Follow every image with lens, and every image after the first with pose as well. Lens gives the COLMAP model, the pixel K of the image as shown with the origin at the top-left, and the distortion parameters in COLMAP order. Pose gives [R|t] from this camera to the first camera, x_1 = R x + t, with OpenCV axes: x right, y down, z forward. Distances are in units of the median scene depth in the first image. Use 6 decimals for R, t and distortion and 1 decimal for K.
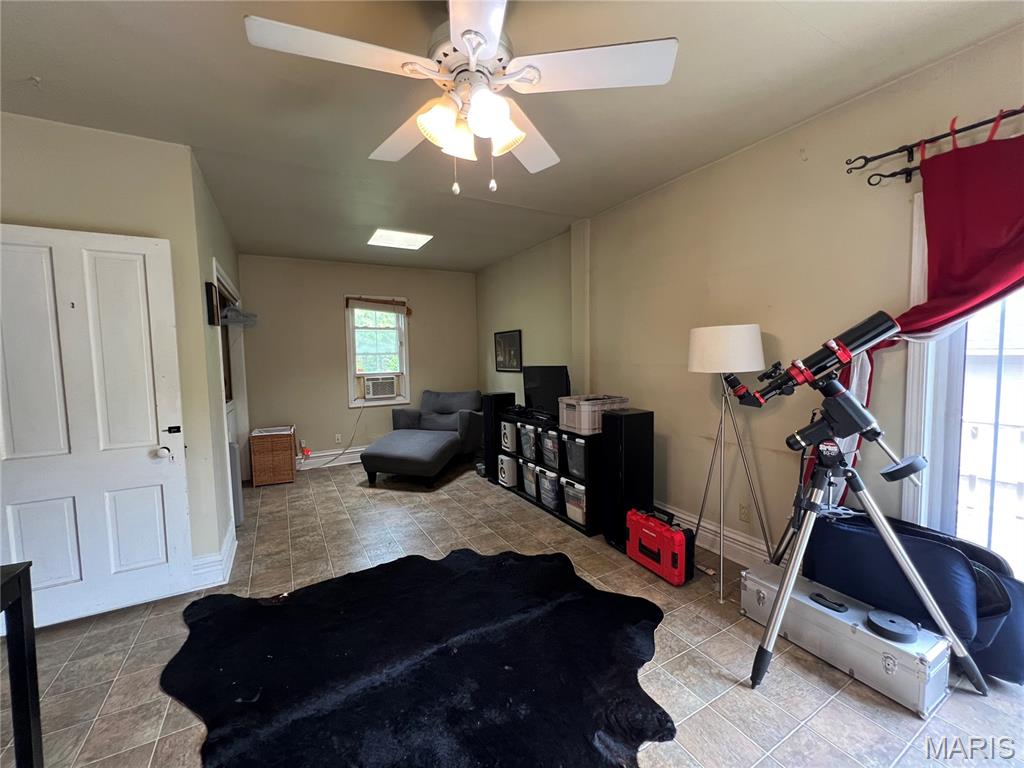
lens RADIAL K [[410.1, 0, 511.4], [0, 410.1, 382.9], [0, 0, 1]] dist [-0.007120, 0.000480]
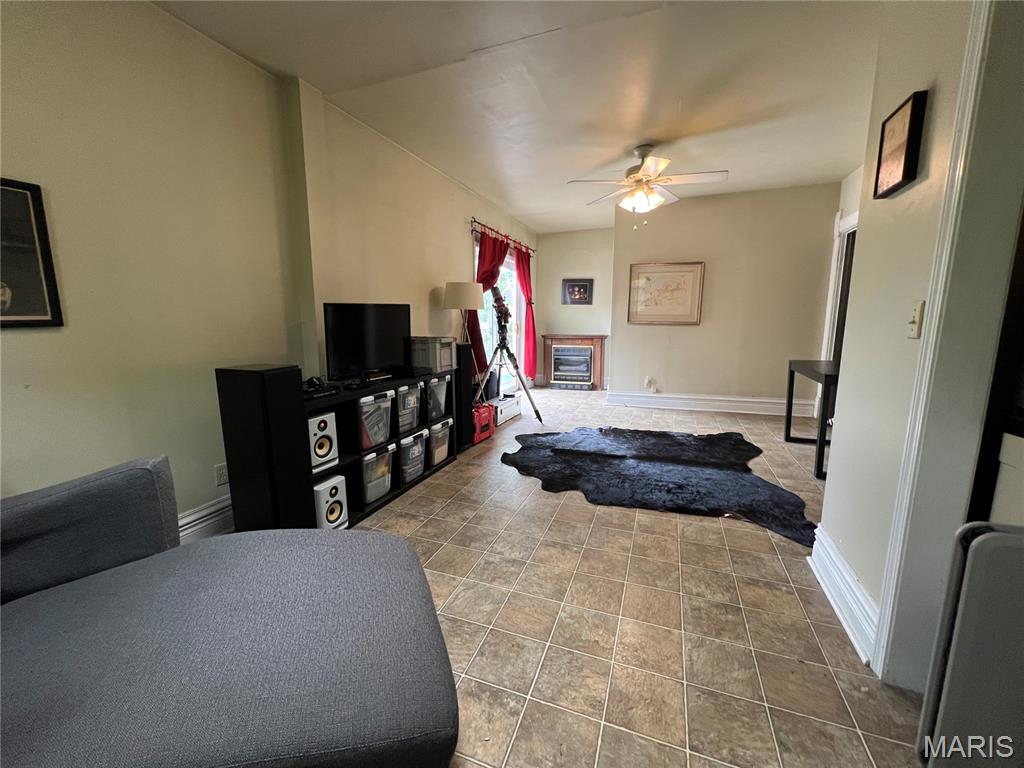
lens RADIAL K [[410.1, 0, 512.7], [0, 410.1, 384.0], [0, 0, 1]] dist [-0.007120, 0.000480]
pose [[-0.639459, -0.102050, 0.762023, -0.557719], [0.069679, 0.979380, 0.189630, -0.020204], [-0.765662, 0.174358, -0.619162, 1.157473]]
